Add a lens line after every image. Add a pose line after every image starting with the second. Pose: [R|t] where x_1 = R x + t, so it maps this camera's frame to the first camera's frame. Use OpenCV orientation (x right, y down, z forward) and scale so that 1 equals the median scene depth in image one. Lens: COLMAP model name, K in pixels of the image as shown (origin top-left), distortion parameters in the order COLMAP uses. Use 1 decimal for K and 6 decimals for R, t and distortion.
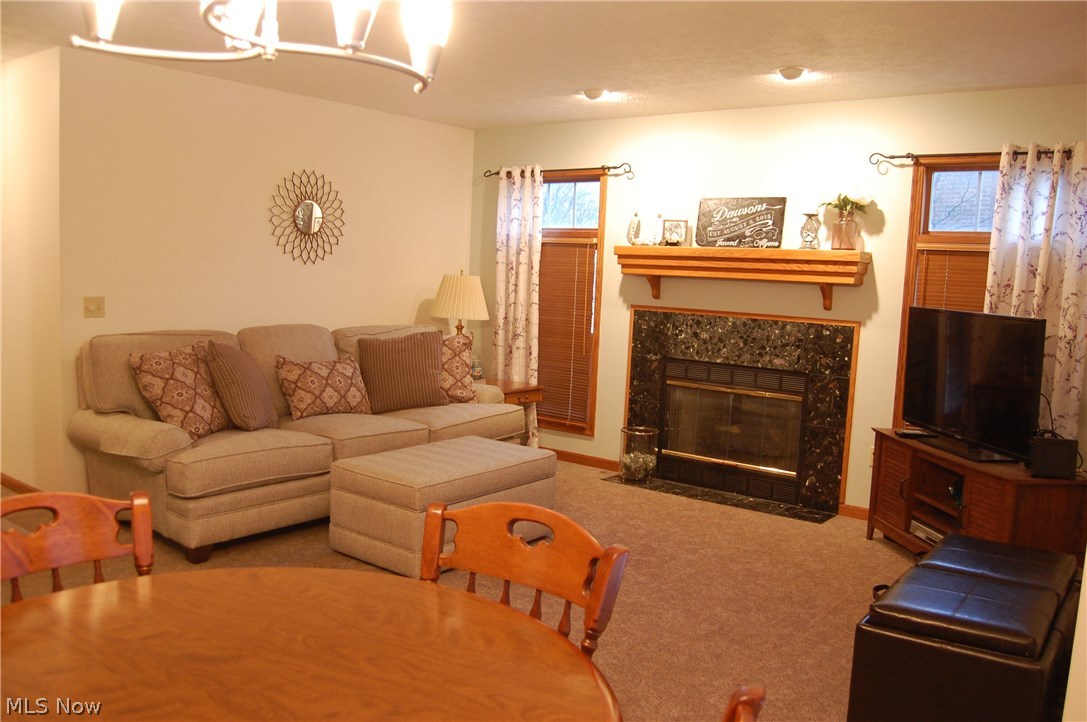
lens RADIAL K [[883.5, 0, 543.5], [0, 883.5, 361.0], [0, 0, 1]] dist [-0.077312, 0.000367]
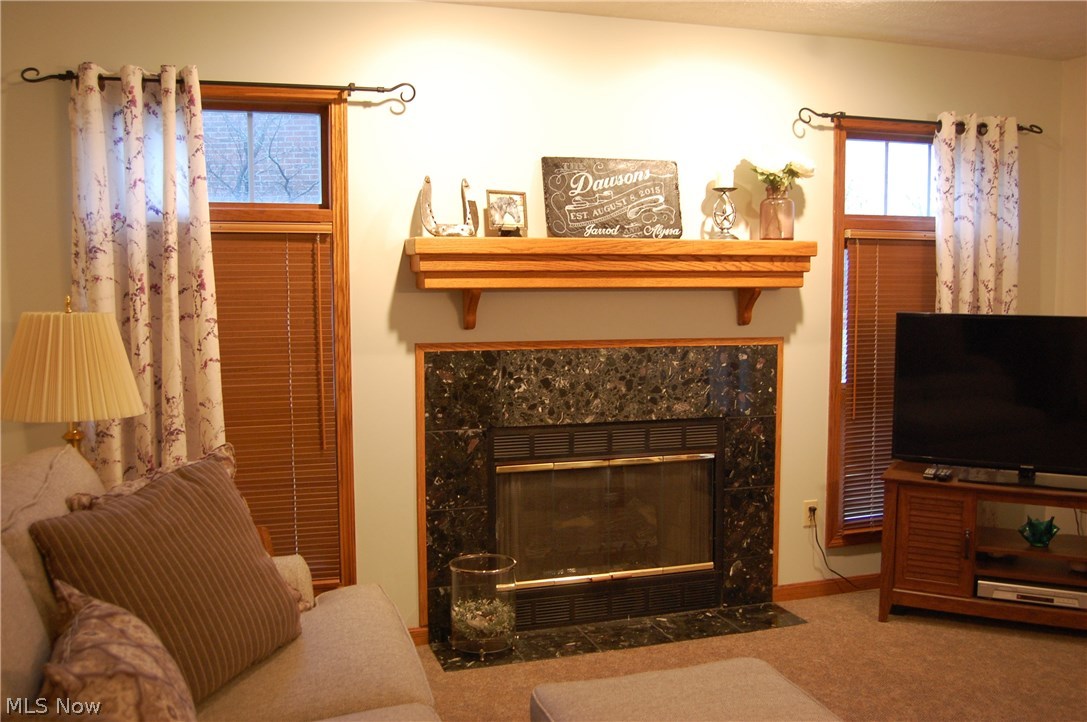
lens RADIAL K [[1026.5, 0, 543.5], [0, 1026.5, 361.0], [0, 0, 1]] dist [-0.083062, 0.004241]
pose [[0.553005, -0.115679, 0.825109, -0.422817], [0.107069, 0.991970, 0.067313, -0.096309], [-0.826270, 0.051120, 0.560950, 0.633856]]
